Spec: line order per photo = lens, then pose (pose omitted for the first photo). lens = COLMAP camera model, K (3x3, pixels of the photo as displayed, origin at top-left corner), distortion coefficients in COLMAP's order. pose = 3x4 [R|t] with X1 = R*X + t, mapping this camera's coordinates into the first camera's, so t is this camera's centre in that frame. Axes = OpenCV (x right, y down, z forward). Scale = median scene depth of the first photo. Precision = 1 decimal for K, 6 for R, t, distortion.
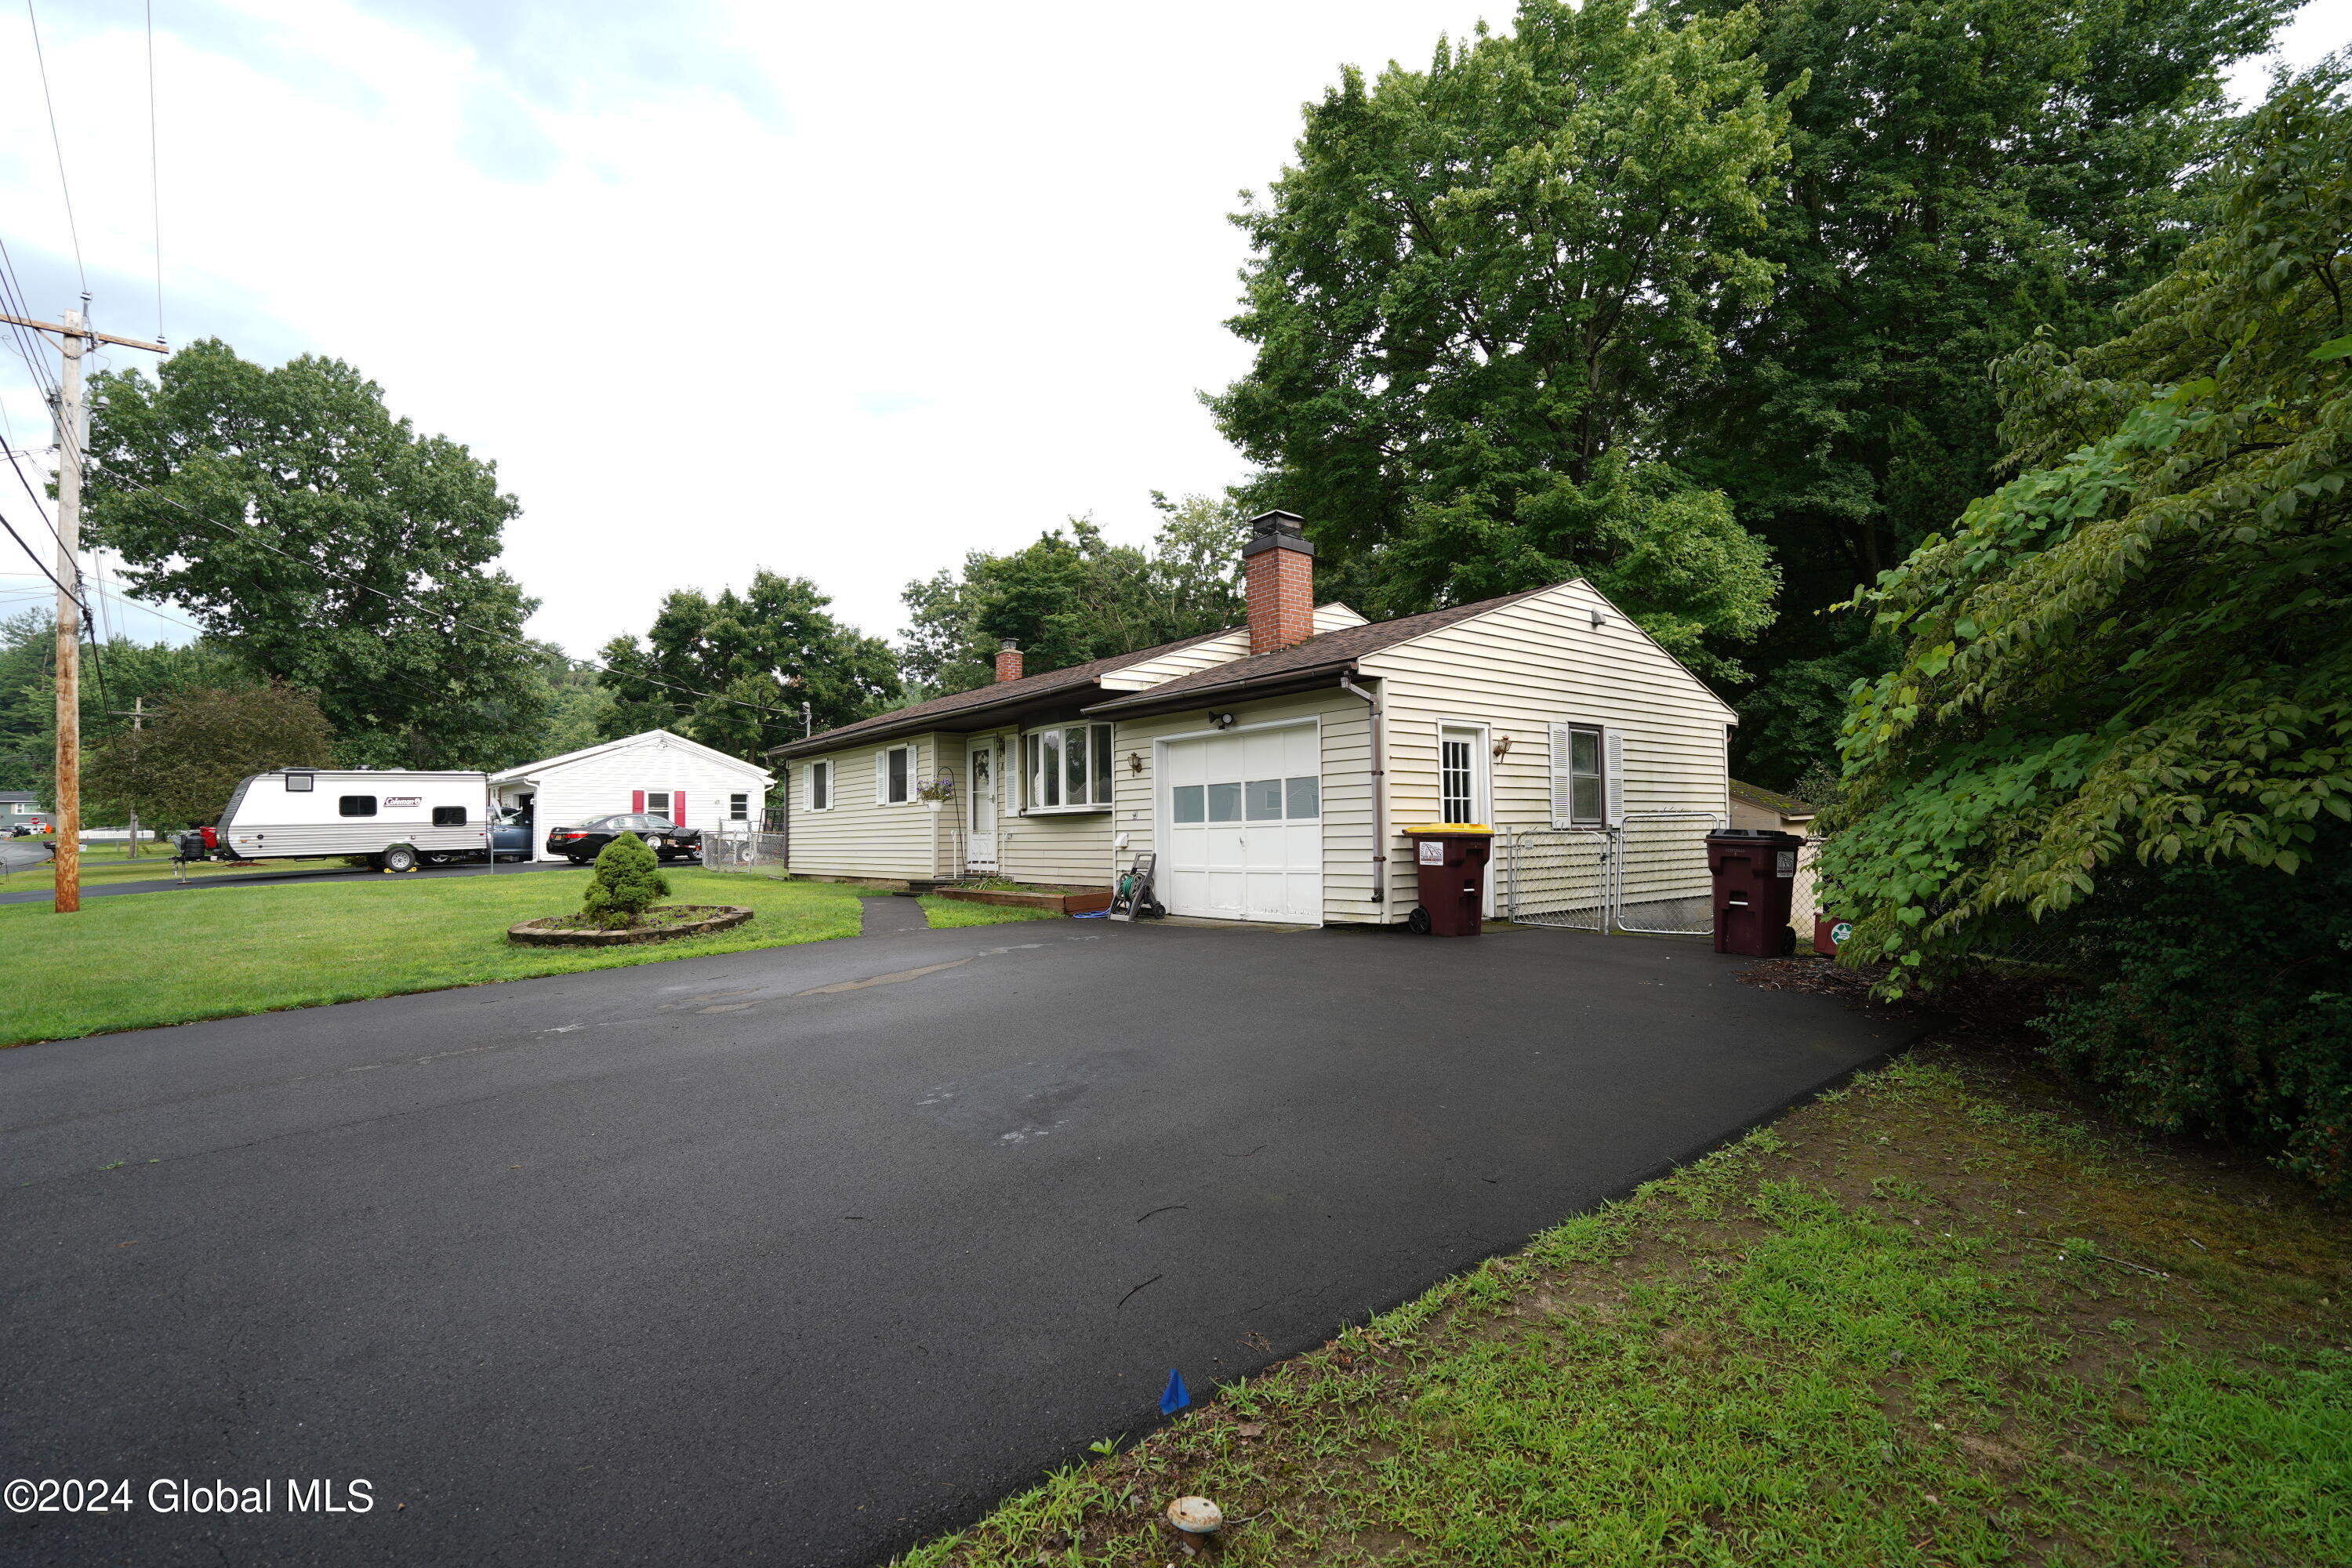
lens RADIAL K [[1123.7, 0, 1176.0], [0, 1123.7, 784.0], [0, 0, 1]] dist [-0.056483, 0.033299]
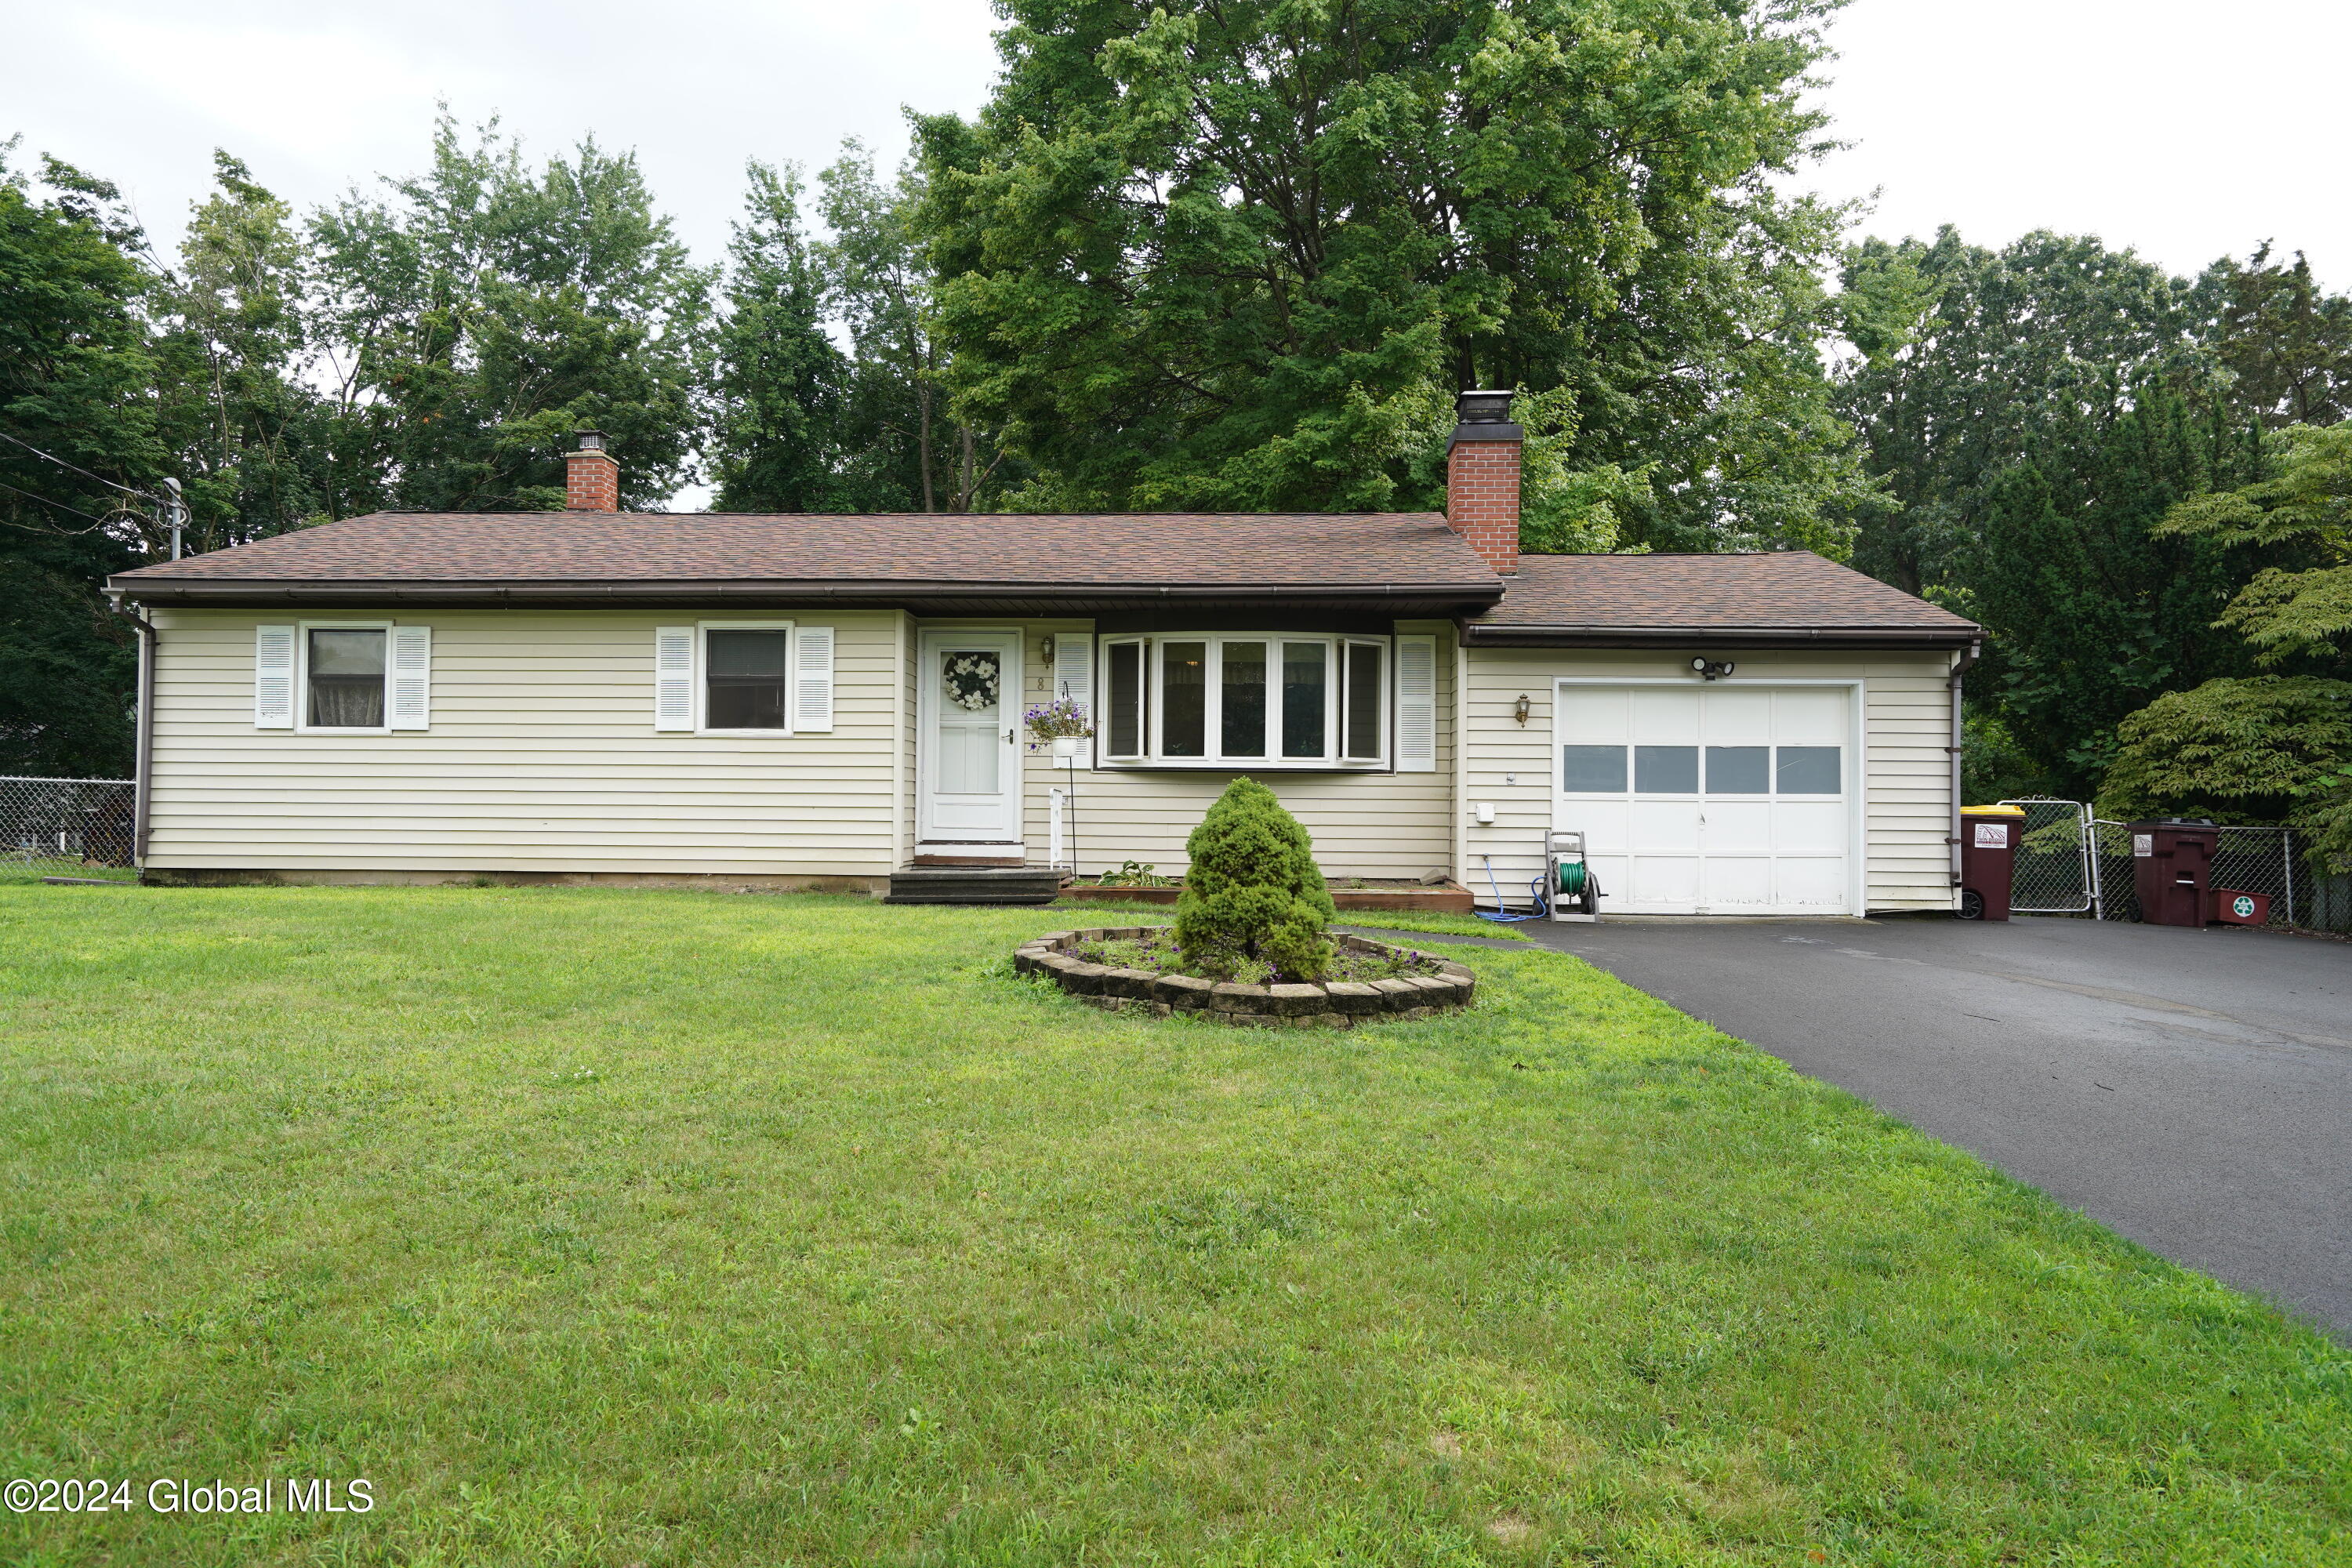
lens RADIAL K [[1551.6, 0, 1176.0], [0, 1551.6, 784.0], [0, 0, 1]] dist [-0.008118, 0.041628]
pose [[0.641268, 0.036784, 0.766435, -0.874525], [-0.056181, 0.998420, -0.000912, 0.040203], [-0.765258, -0.042475, 0.642321, 0.471014]]
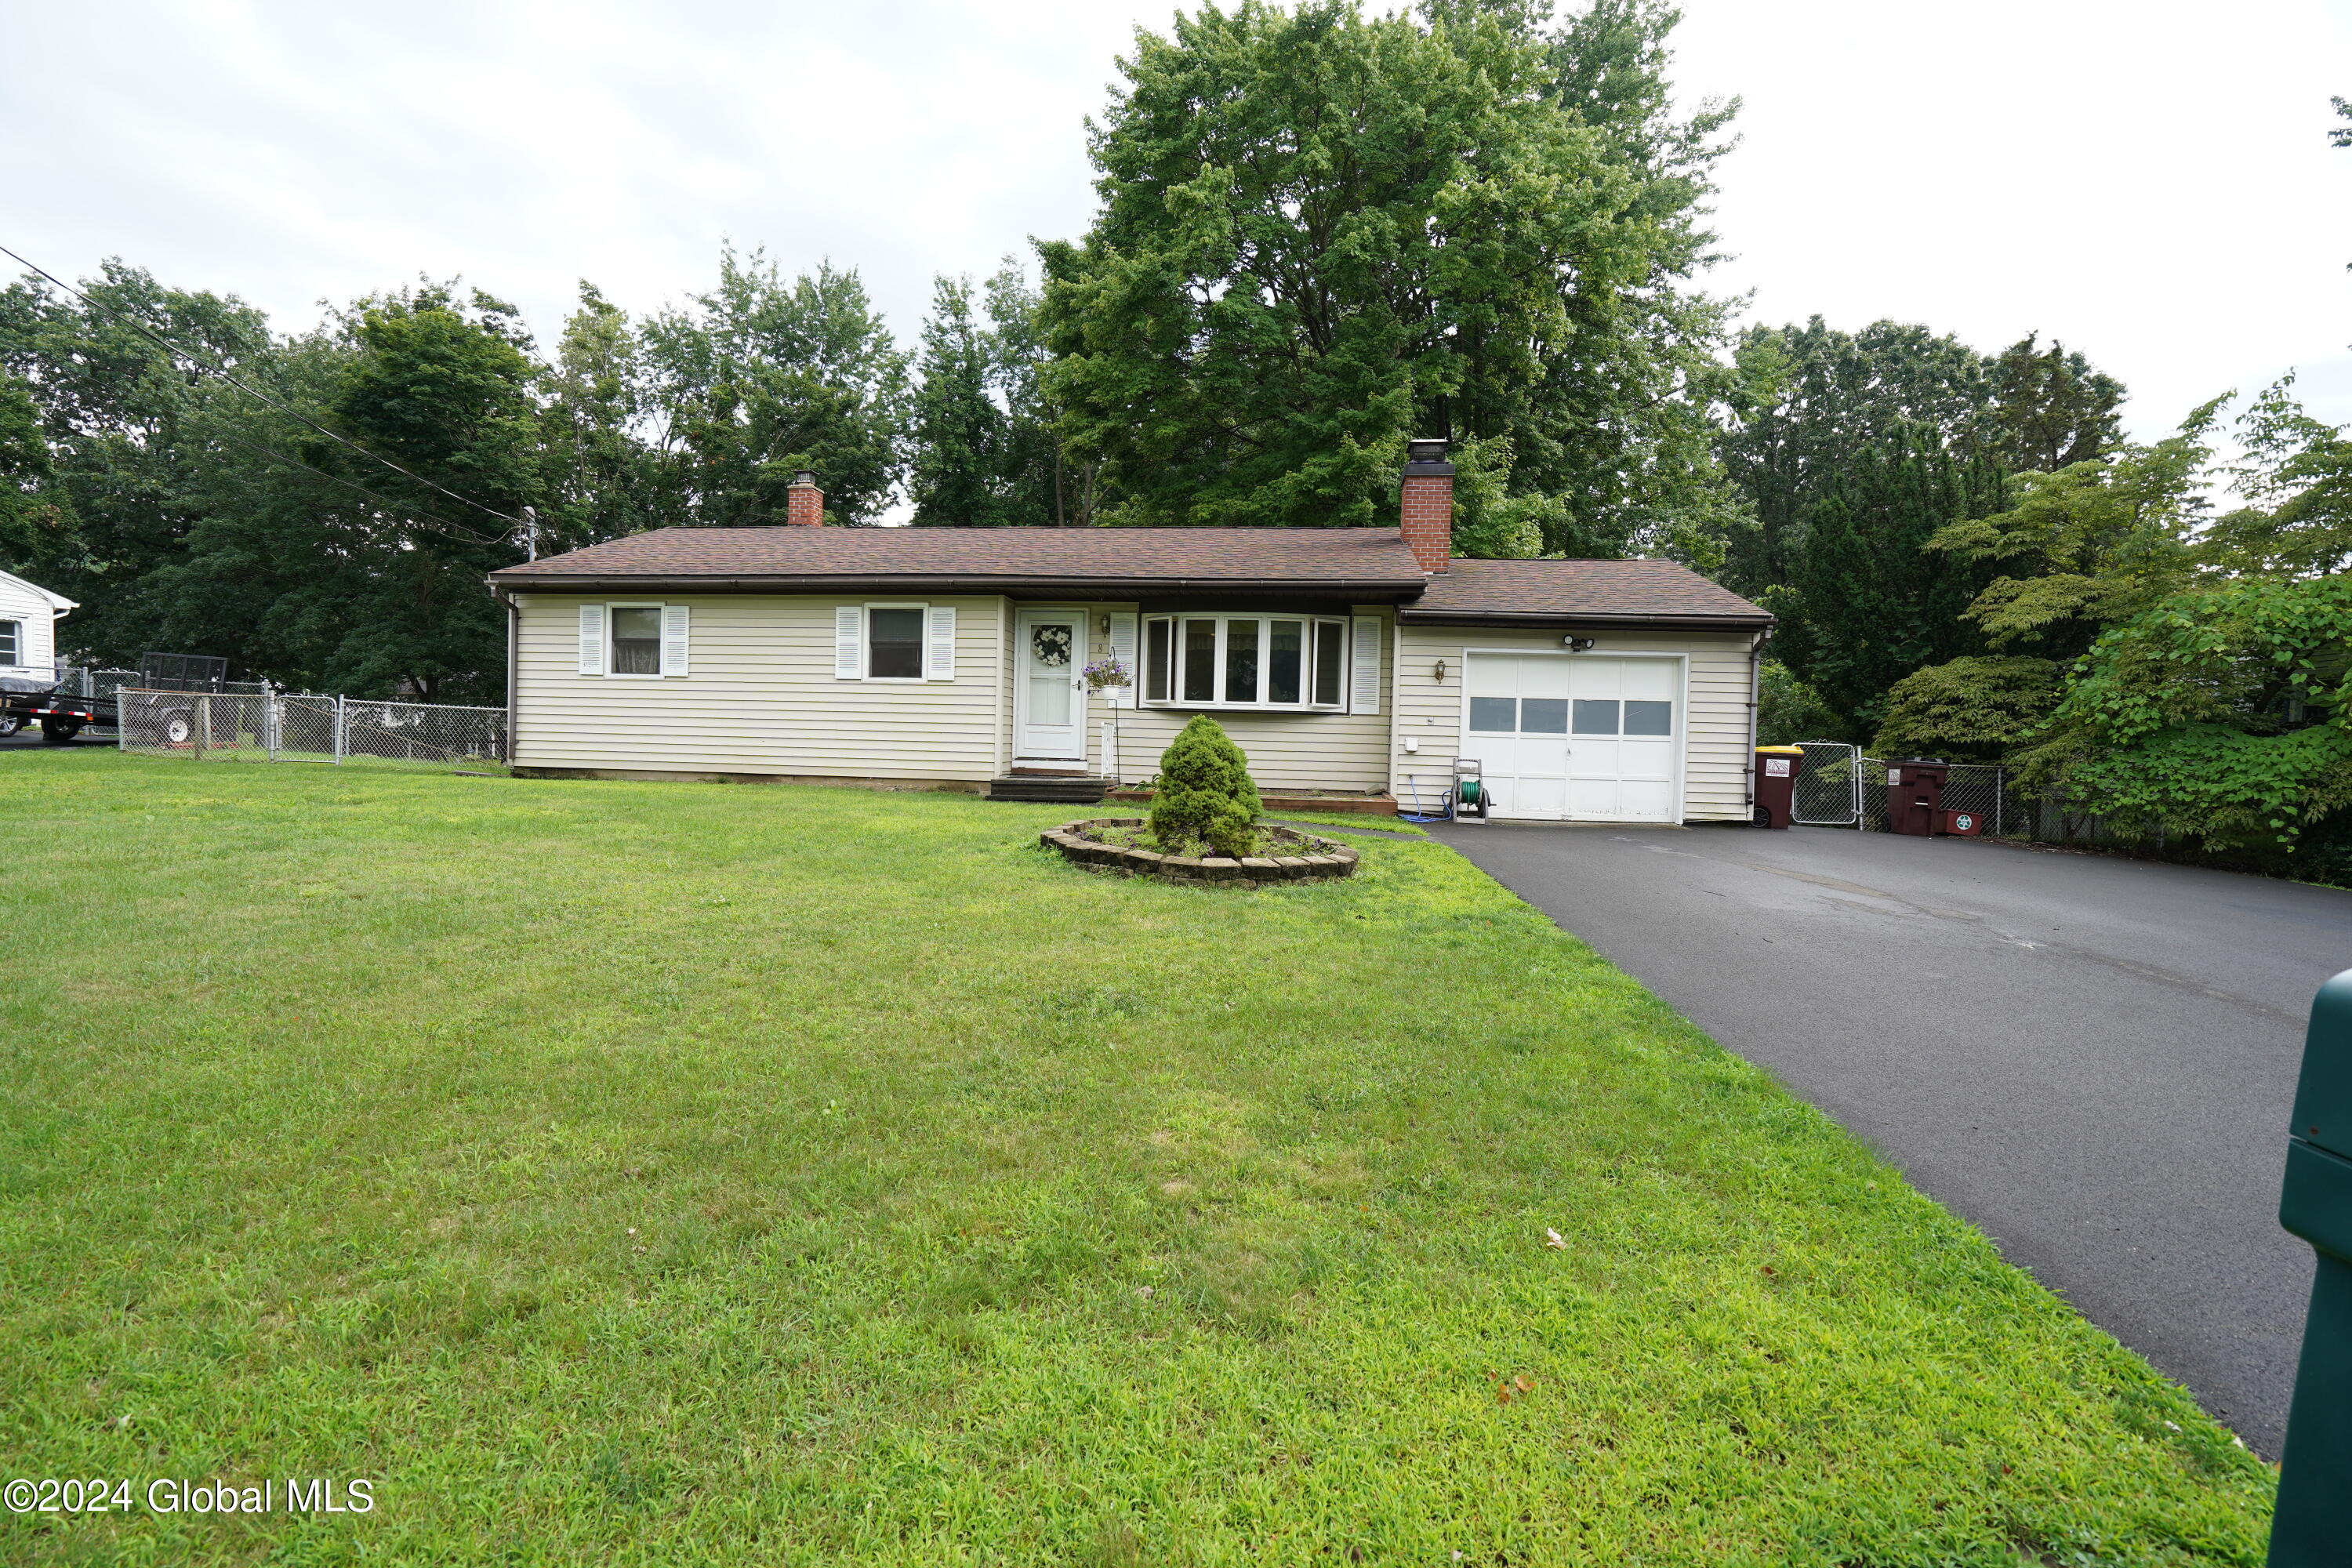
lens RADIAL K [[1123.7, 0, 1176.0], [0, 1123.7, 784.0], [0, 0, 1]] dist [-0.056483, 0.033299]
pose [[0.696393, 0.007814, 0.717619, -0.854891], [-0.071781, 0.995685, 0.058816, 0.037998], [-0.714062, -0.092470, 0.693948, 0.410418]]
